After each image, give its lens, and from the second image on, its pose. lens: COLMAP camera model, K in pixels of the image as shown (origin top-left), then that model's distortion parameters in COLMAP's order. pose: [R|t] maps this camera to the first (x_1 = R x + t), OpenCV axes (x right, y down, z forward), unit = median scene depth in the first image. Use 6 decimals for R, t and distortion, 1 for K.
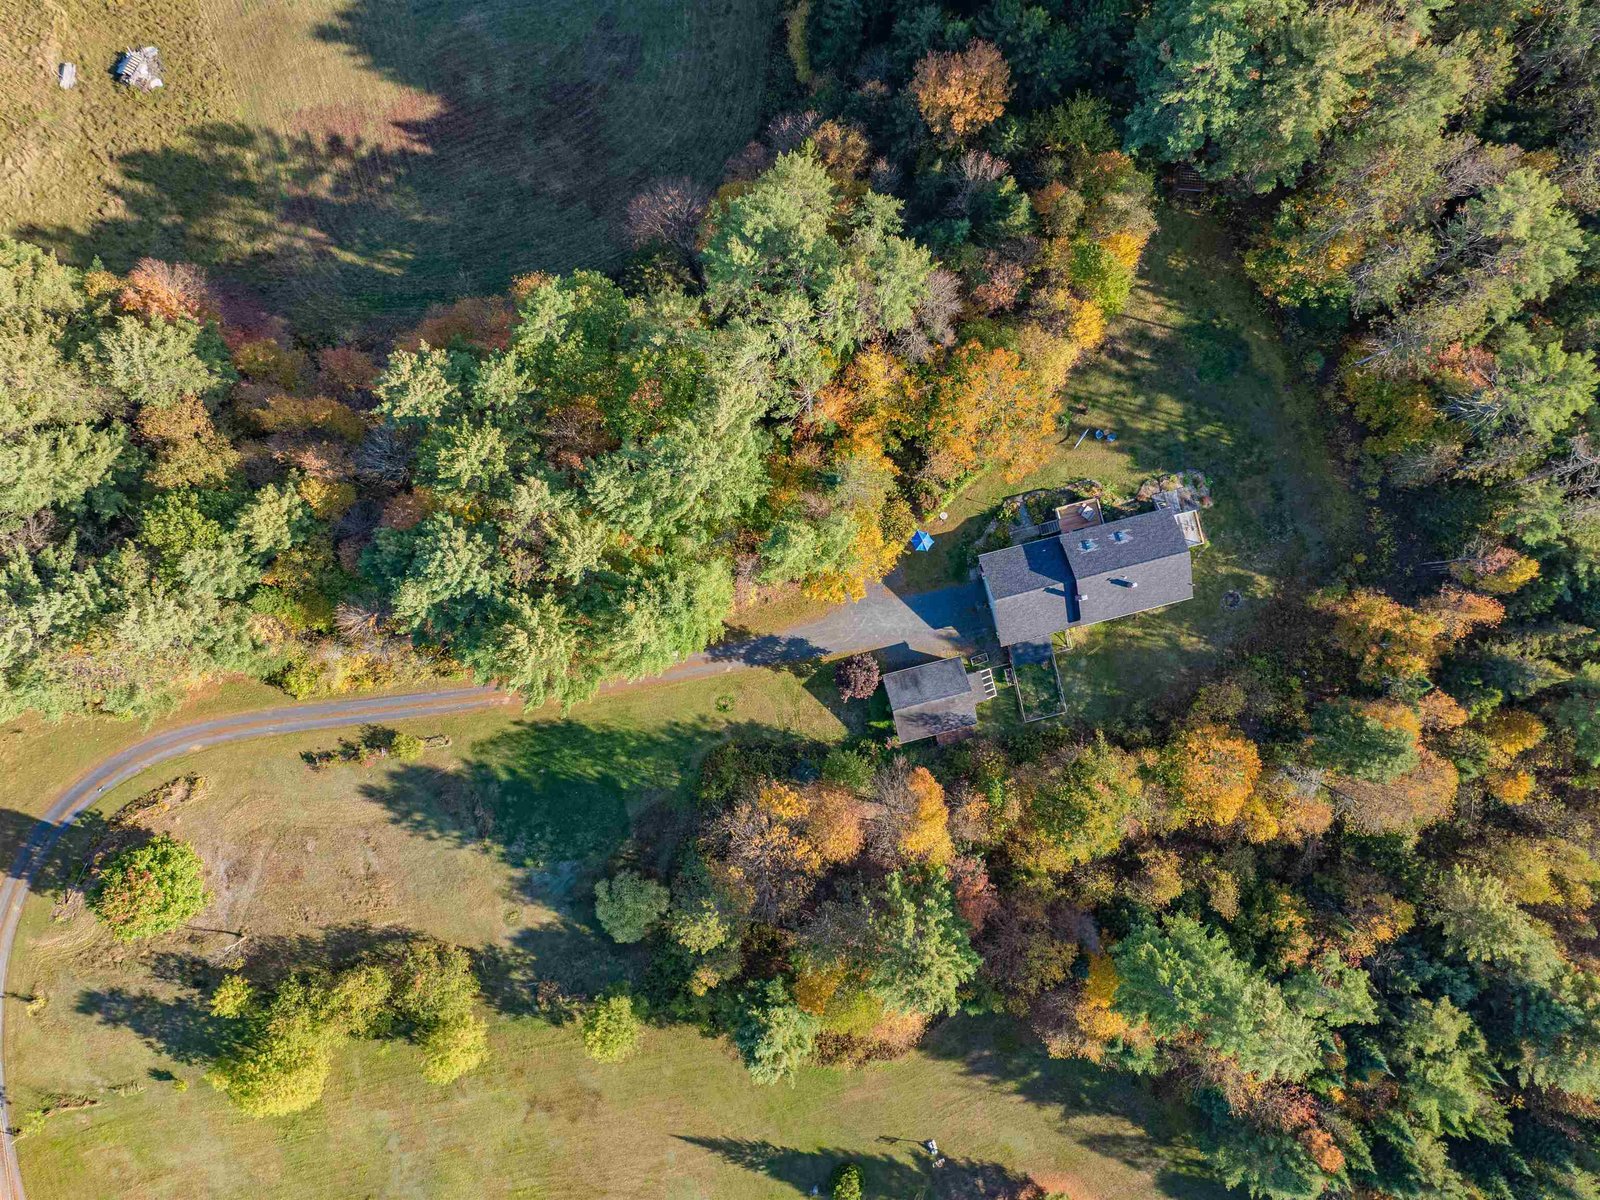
lens RADIAL K [[1127.9, 0, 800.0], [0, 1127.9, 600.0], [0, 0, 1]] dist [-0.039388, 0.007038]
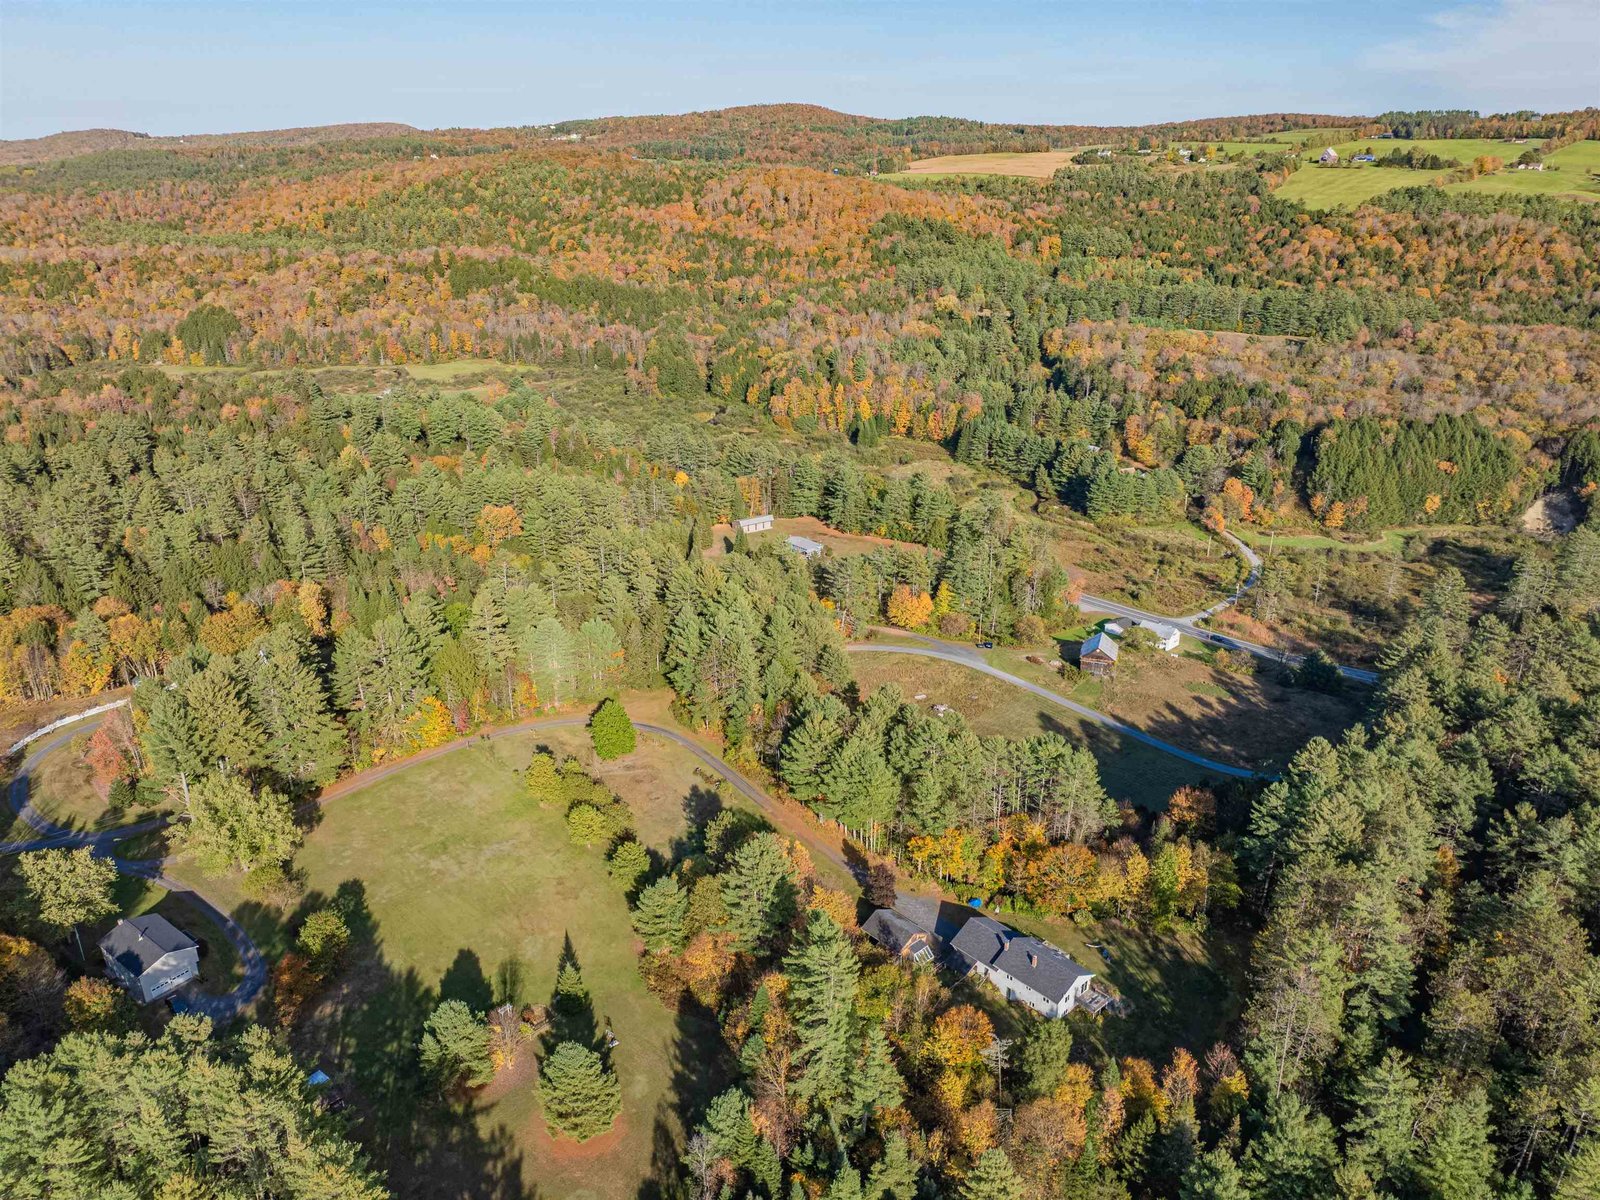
lens RADIAL K [[1127.9, 0, 800.0], [0, 1127.9, 600.0], [0, 0, 1]] dist [-0.039388, 0.007038]
pose [[0.470381, 0.305674, -0.827832, 1.161653], [-0.882357, 0.177462, -0.435835, 0.768170], [0.013686, 0.935452, 0.353189, 0.042853]]
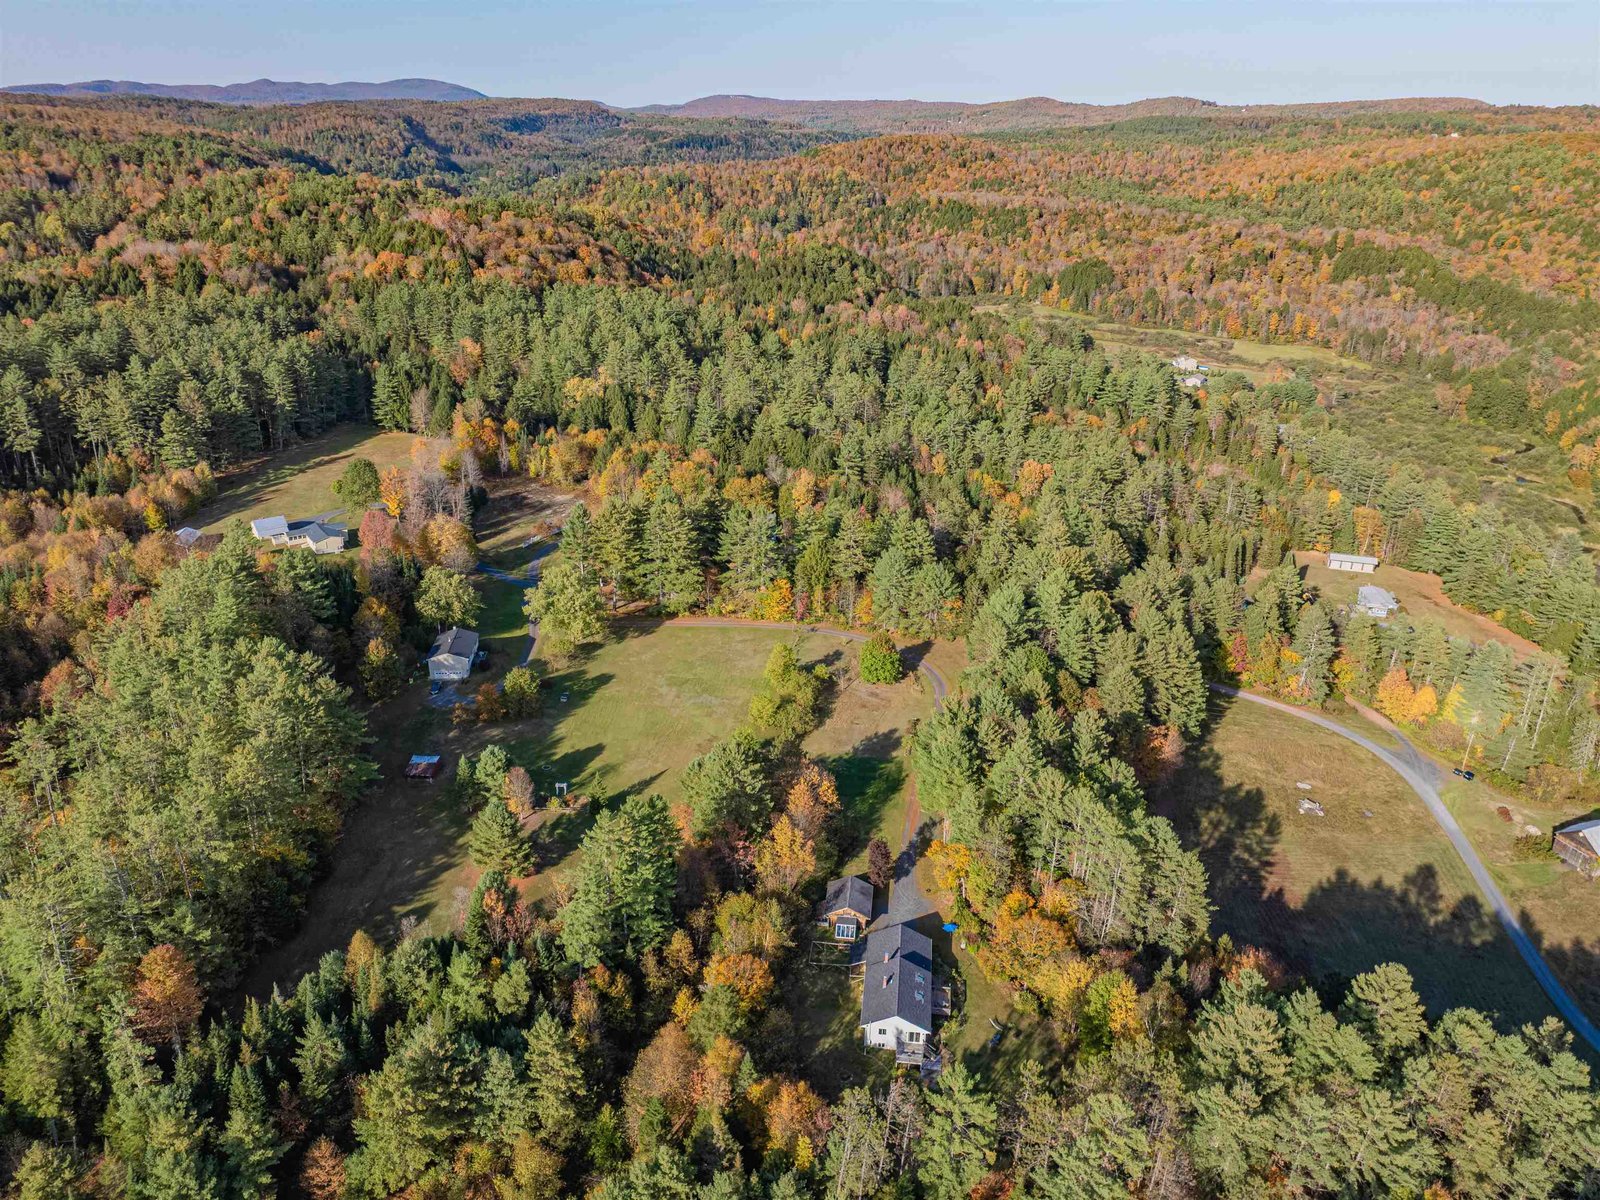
lens RADIAL K [[1127.9, 0, 800.0], [0, 1127.9, 600.0], [0, 0, 1]] dist [-0.039388, 0.007038]
pose [[-0.351301, 0.345562, -0.870158, 1.311881], [-0.935980, -0.152473, 0.317323, -0.266416], [-0.023021, 0.925926, 0.377003, 0.046167]]
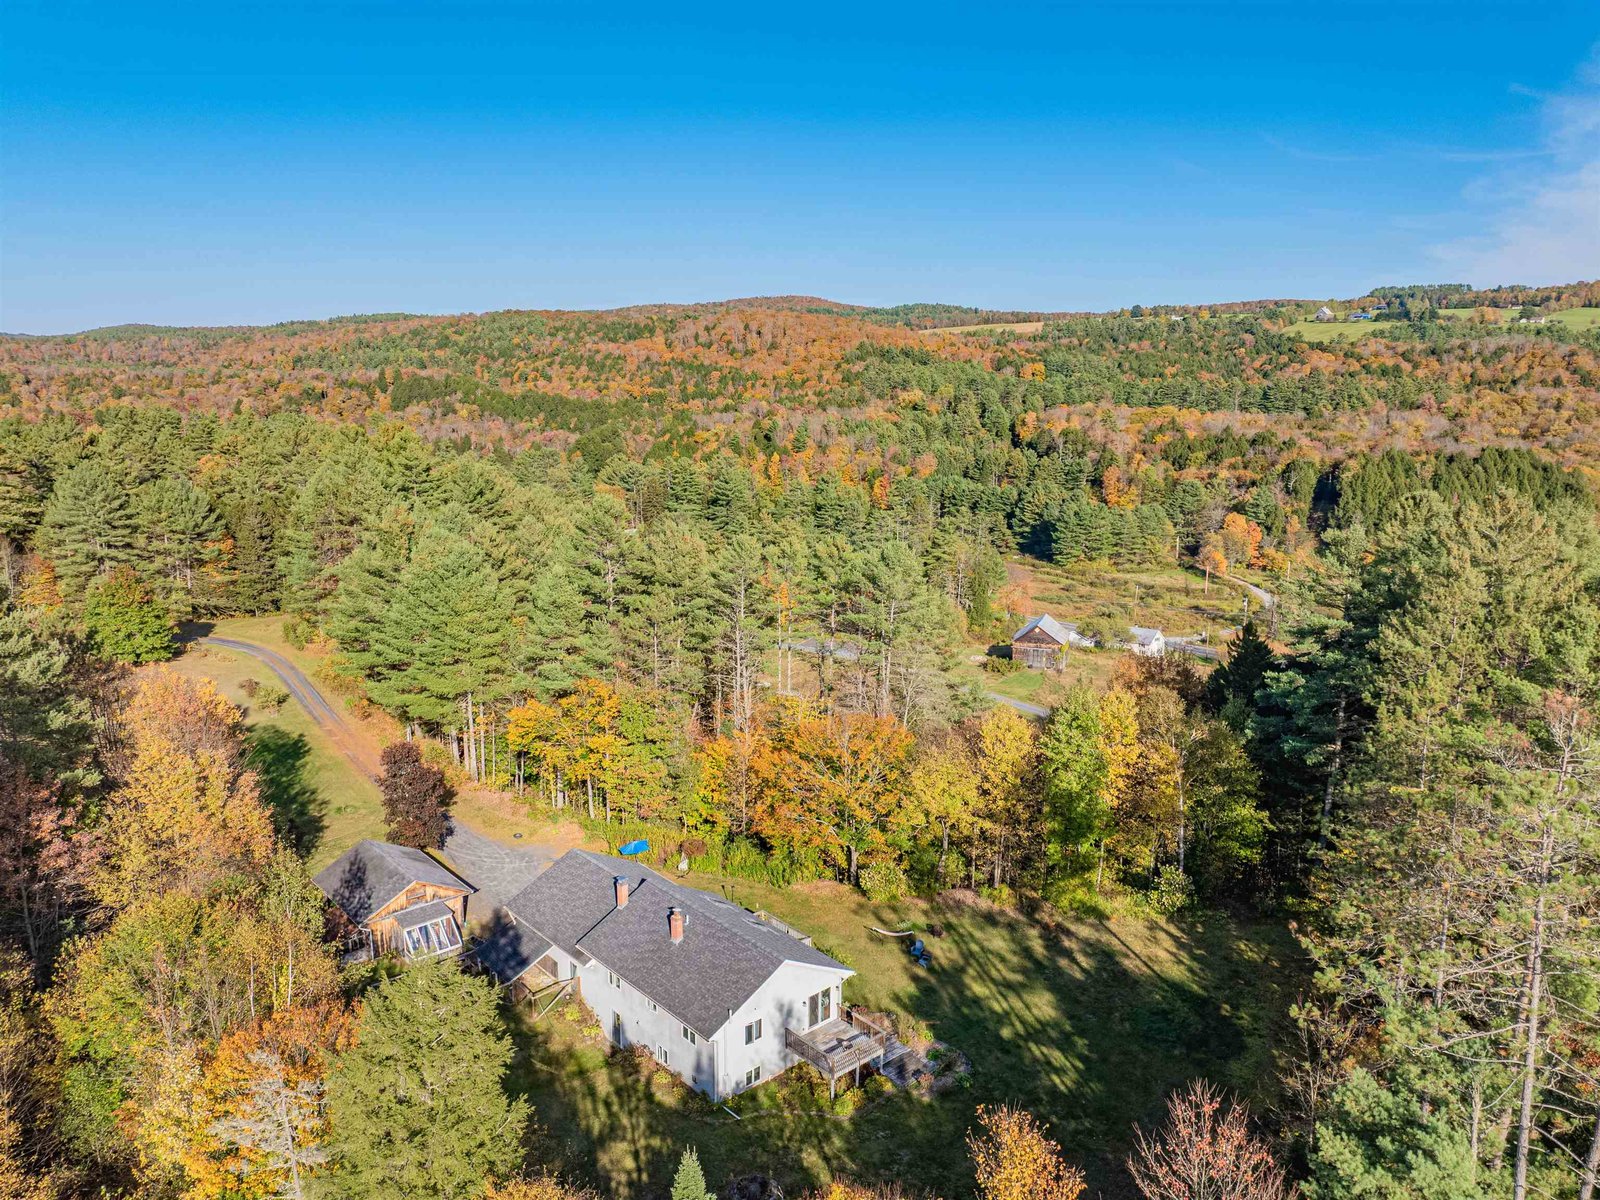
lens RADIAL K [[1127.9, 0, 800.0], [0, 1127.9, 600.0], [0, 0, 1]] dist [-0.039388, 0.007038]
pose [[0.457810, 0.155460, -0.875353, 0.709735], [-0.889034, 0.085926, -0.449705, 0.142637], [0.005304, 0.984098, 0.177547, 0.731606]]
